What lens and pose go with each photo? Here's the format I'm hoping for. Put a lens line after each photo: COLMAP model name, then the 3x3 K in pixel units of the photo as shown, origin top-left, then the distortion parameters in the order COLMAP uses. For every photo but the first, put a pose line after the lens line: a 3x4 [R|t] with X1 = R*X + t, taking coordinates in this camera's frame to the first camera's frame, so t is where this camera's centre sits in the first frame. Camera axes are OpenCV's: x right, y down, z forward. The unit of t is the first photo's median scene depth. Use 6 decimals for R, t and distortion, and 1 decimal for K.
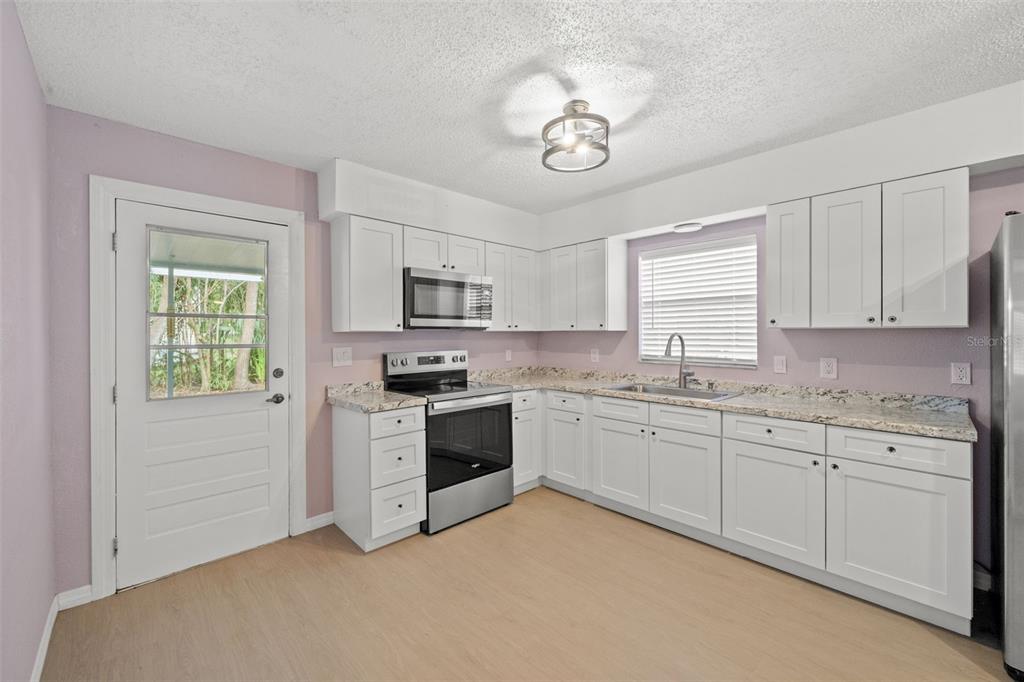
lens RADIAL K [[417.8, 0, 511.8], [0, 417.8, 336.7], [0, 0, 1]] dist [-0.000400, -0.000271]
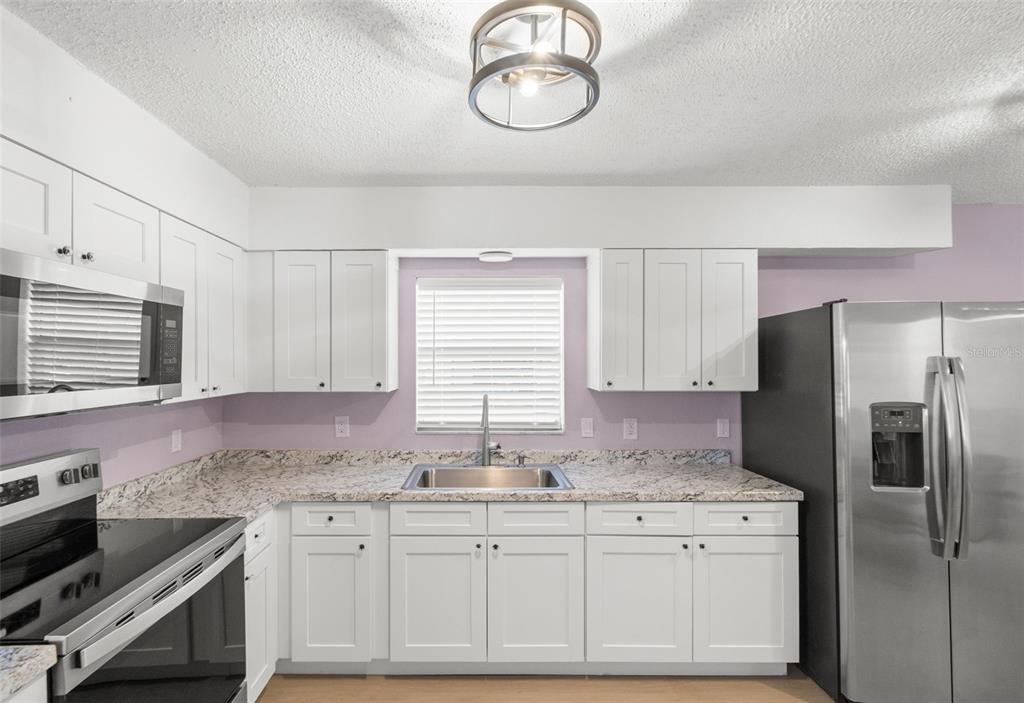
lens RADIAL K [[457.9, 0, 482.8], [0, 457.9, 359.8], [0, 0, 1]] dist [-0.001125, -0.000150]
pose [[0.693191, 0.003342, 0.720746, -0.217791], [0.002611, 0.999971, -0.007148, -0.071165], [-0.720749, 0.006837, 0.693162, 0.476435]]
